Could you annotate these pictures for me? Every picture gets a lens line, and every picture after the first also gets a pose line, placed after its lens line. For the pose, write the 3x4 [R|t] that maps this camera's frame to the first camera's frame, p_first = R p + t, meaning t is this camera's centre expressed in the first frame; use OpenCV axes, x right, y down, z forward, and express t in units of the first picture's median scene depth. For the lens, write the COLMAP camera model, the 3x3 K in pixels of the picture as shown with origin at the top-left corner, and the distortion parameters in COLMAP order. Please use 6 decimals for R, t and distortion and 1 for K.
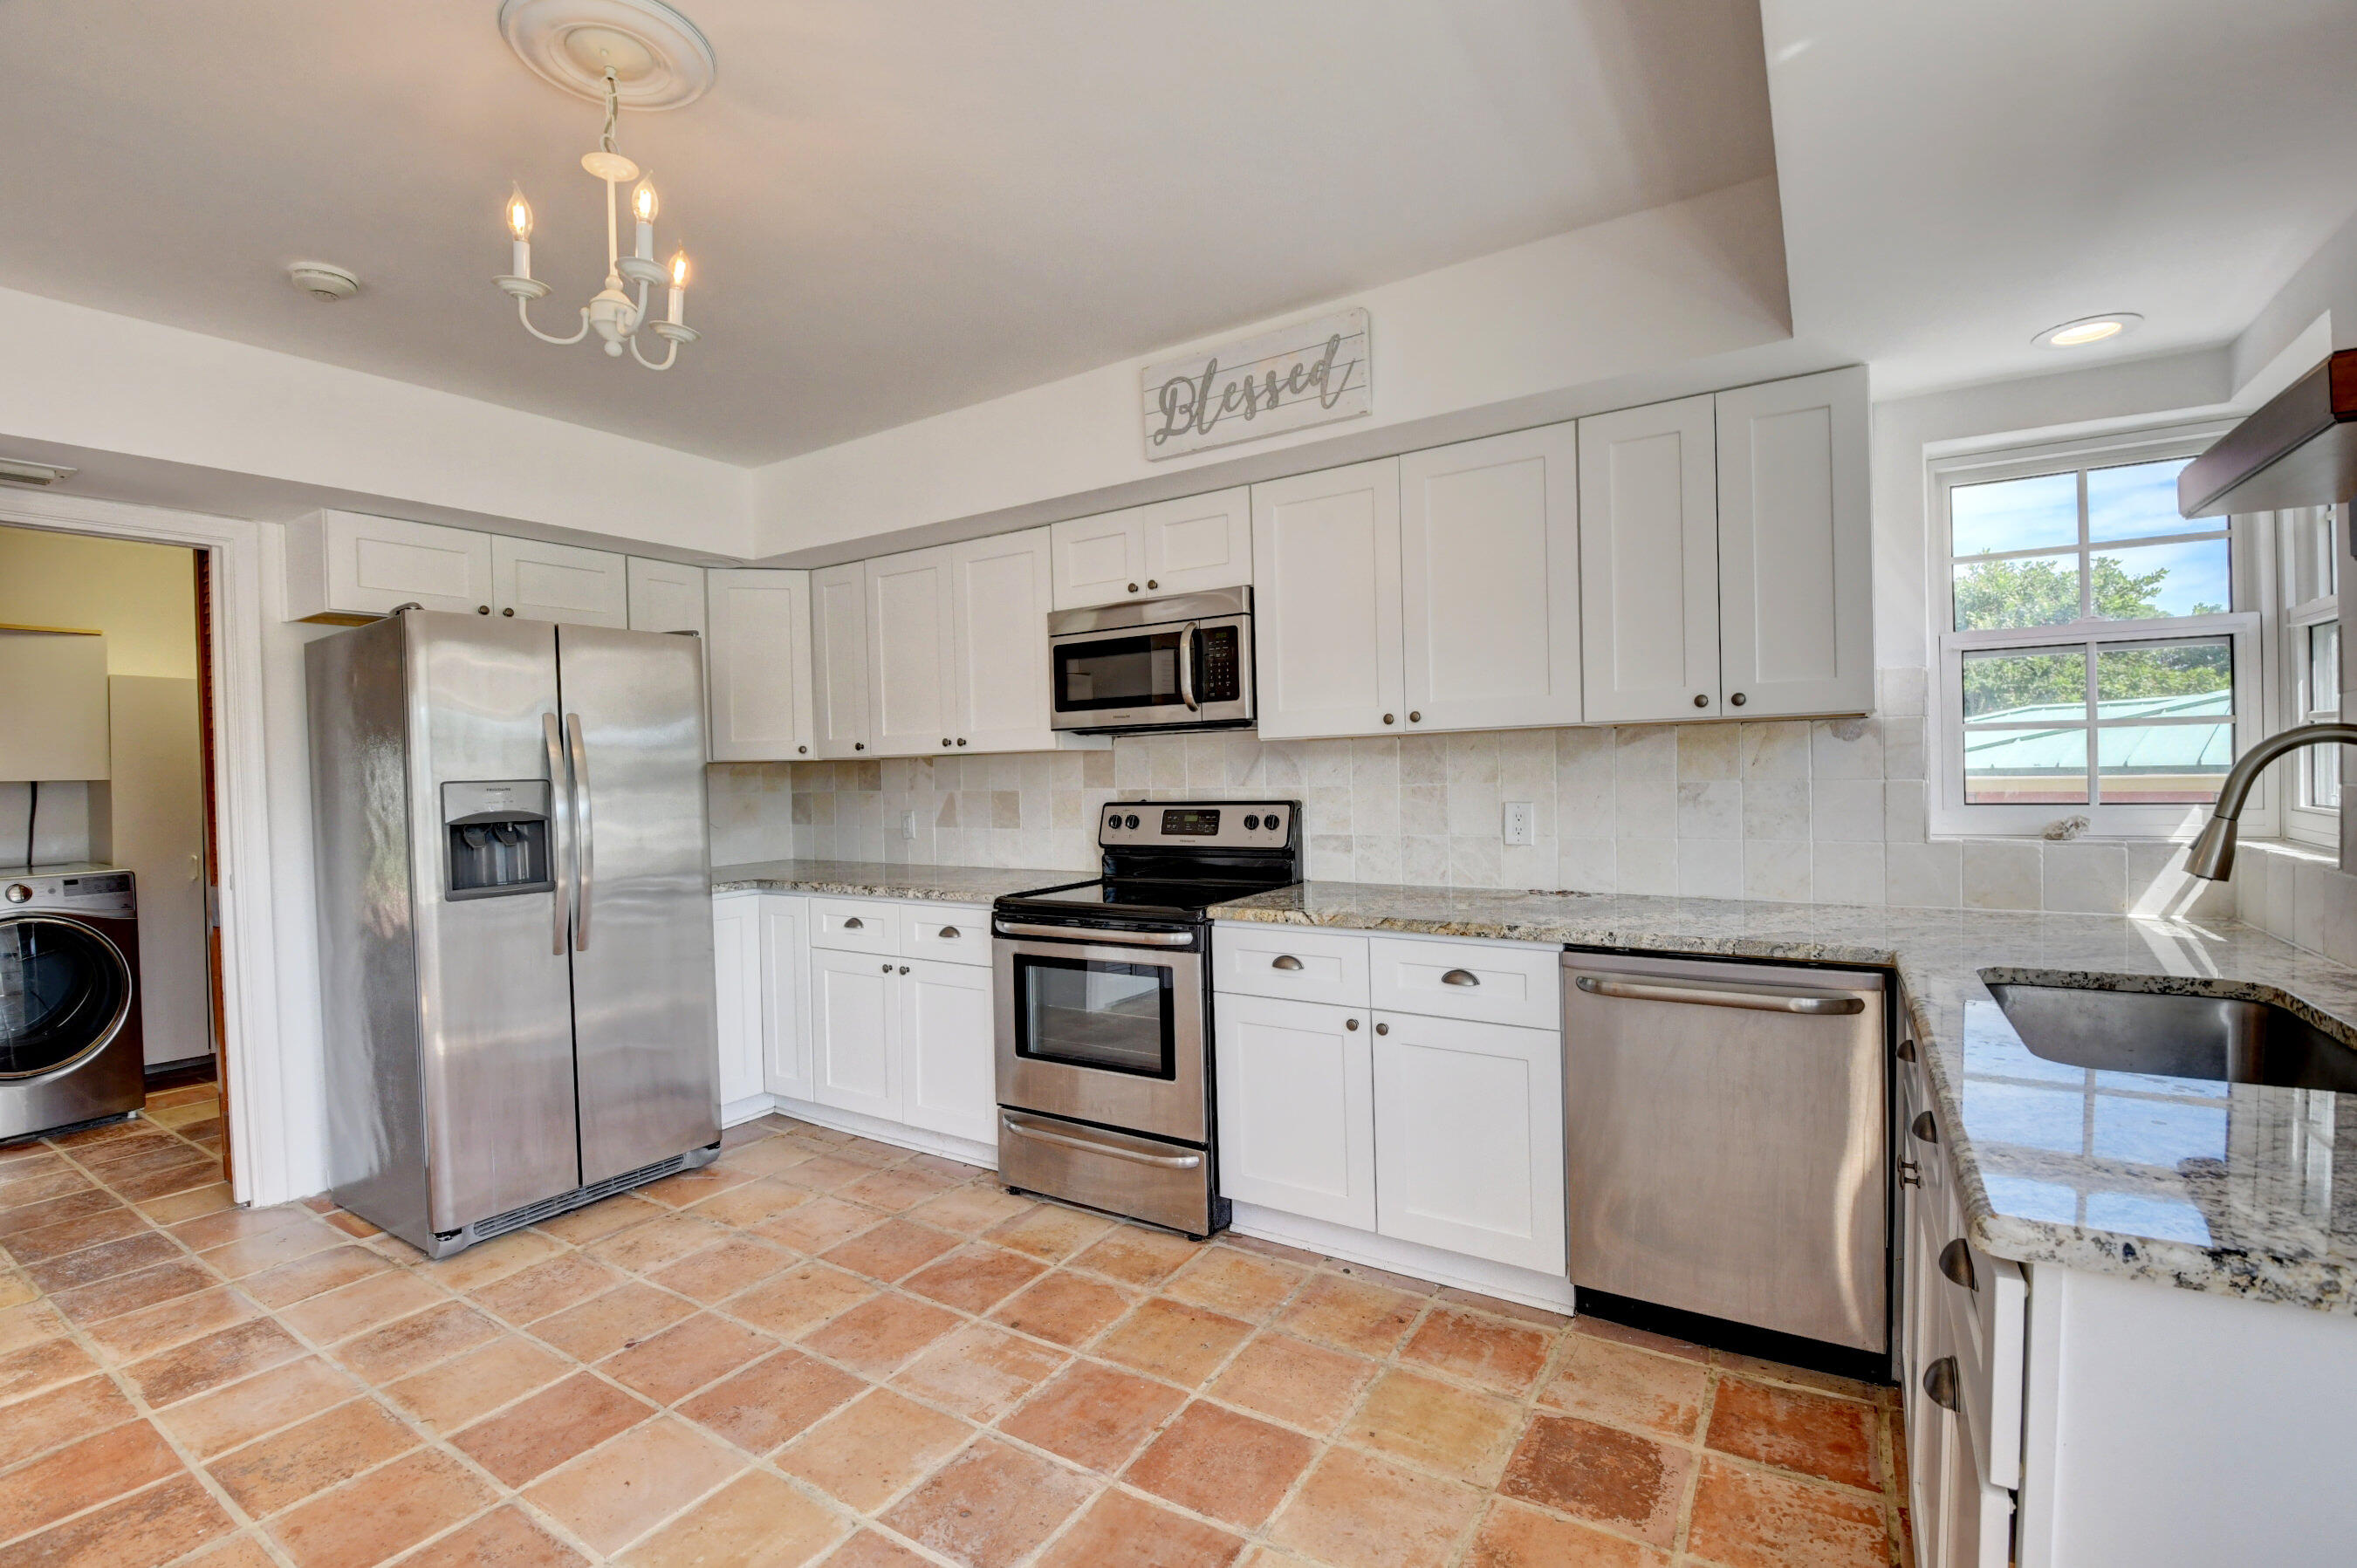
lens RADIAL K [[1048.7, 0, 1178.5], [0, 1048.7, 784.0], [0, 0, 1]] dist [0.008232, -0.023402]
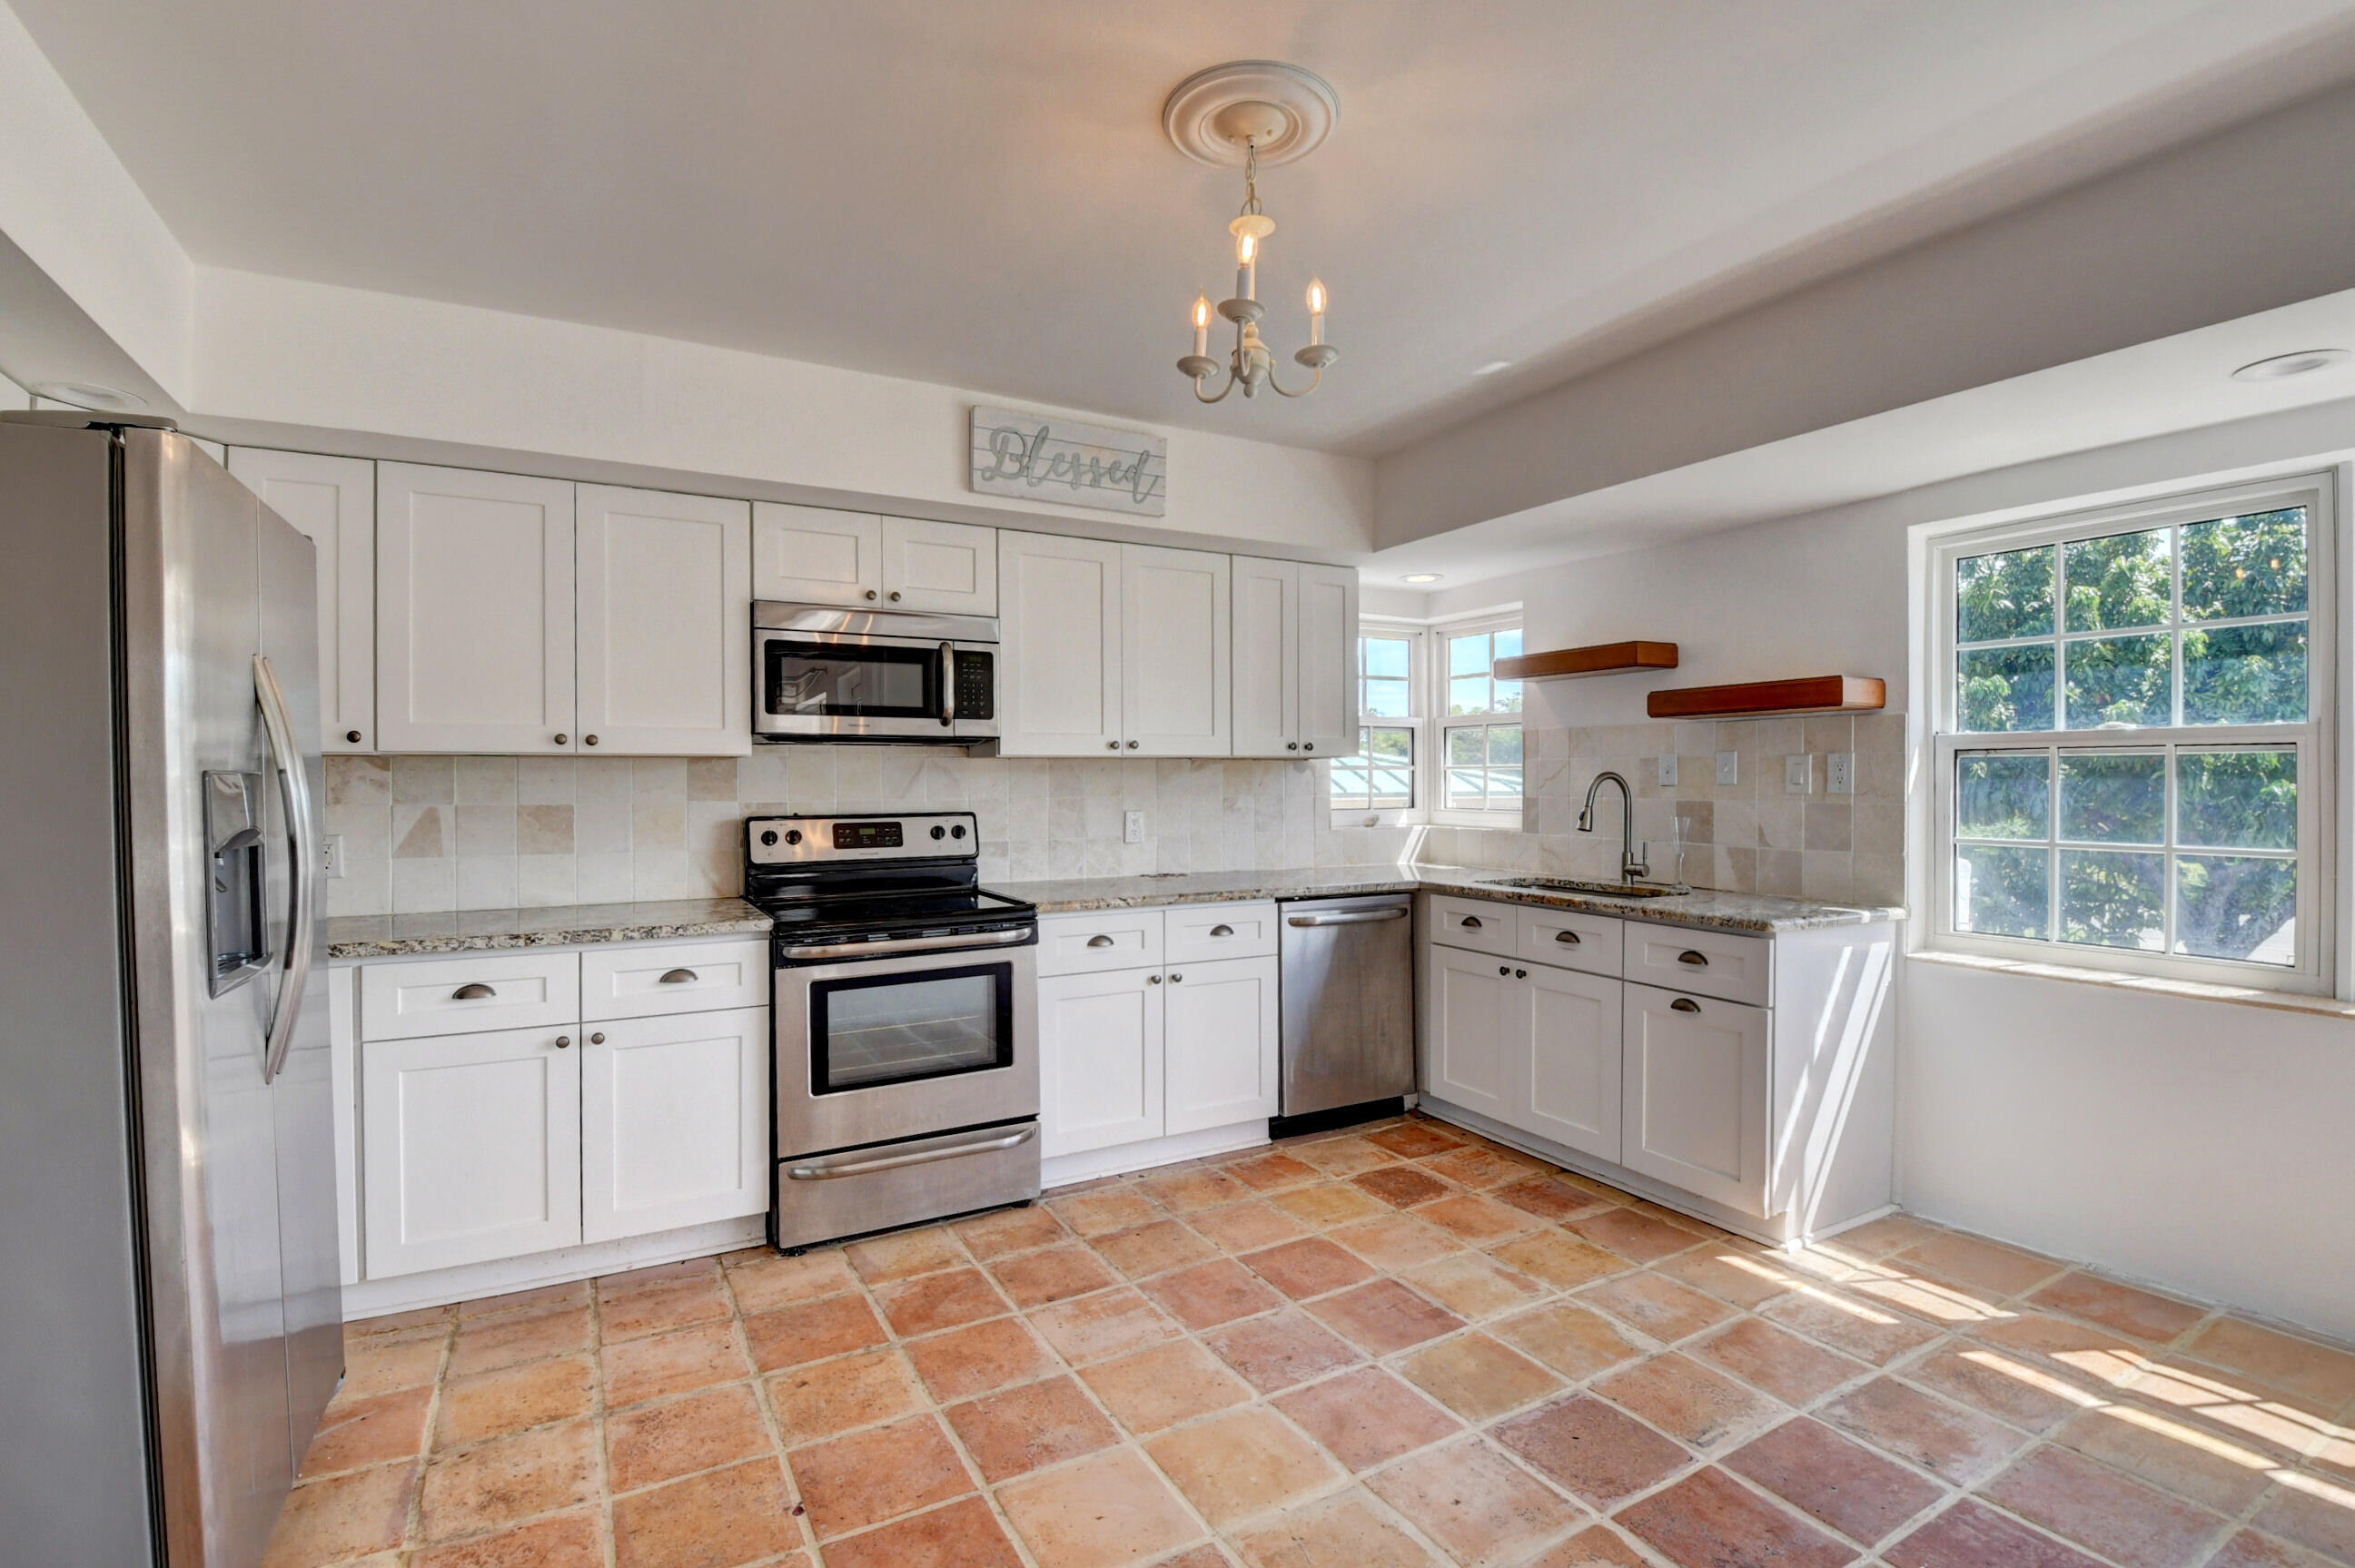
lens RADIAL K [[1083.3, 0, 1184.3], [0, 1083.3, 783.6], [0, 0, 1]] dist [0.010988, -0.022596]
pose [[0.466875, 0.021228, 0.884068, -0.916743], [0.004945, 0.999634, -0.026614, 0.020166], [-0.884309, 0.016798, 0.466599, 0.306132]]
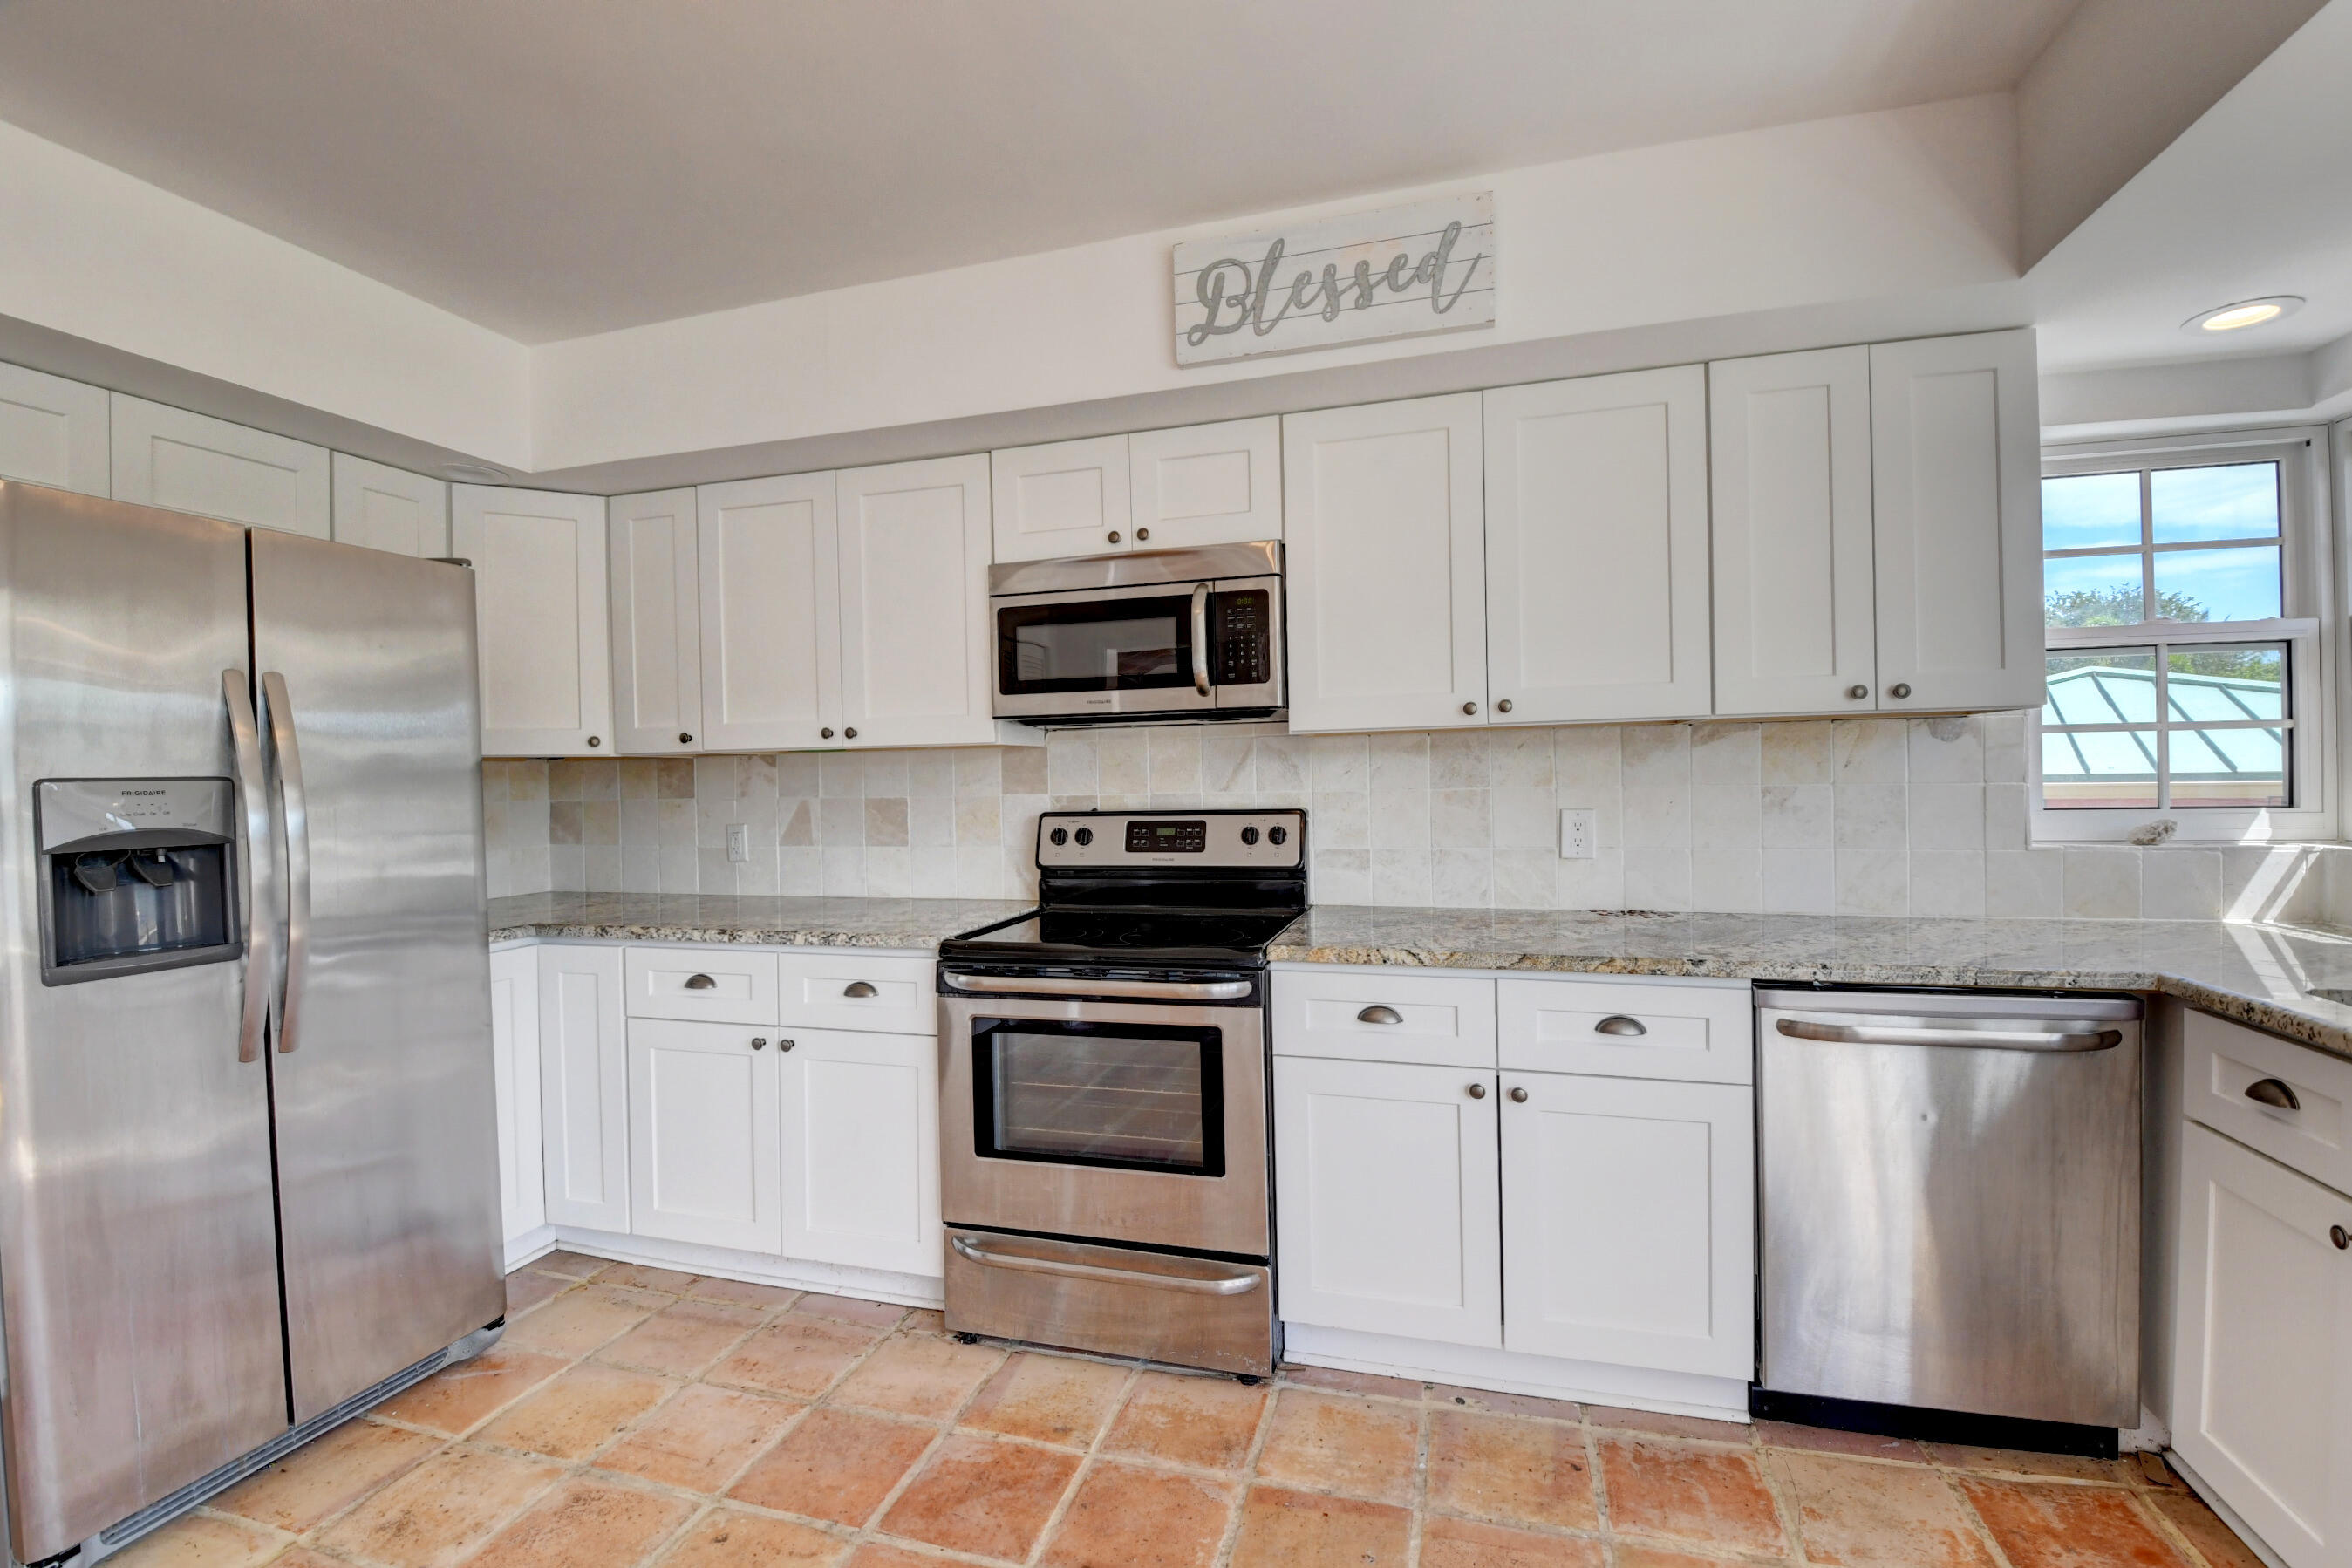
lens RADIAL K [[1040.0, 0, 1171.3], [0, 1040.0, 784.5], [0, 0, 1]] dist [0.008332, -0.023303]
pose [[0.960355, 0.003043, 0.278764, -0.249626], [-0.000102, 0.999944, -0.010563, 0.006250], [-0.278781, 0.010116, 0.960301, 0.279189]]
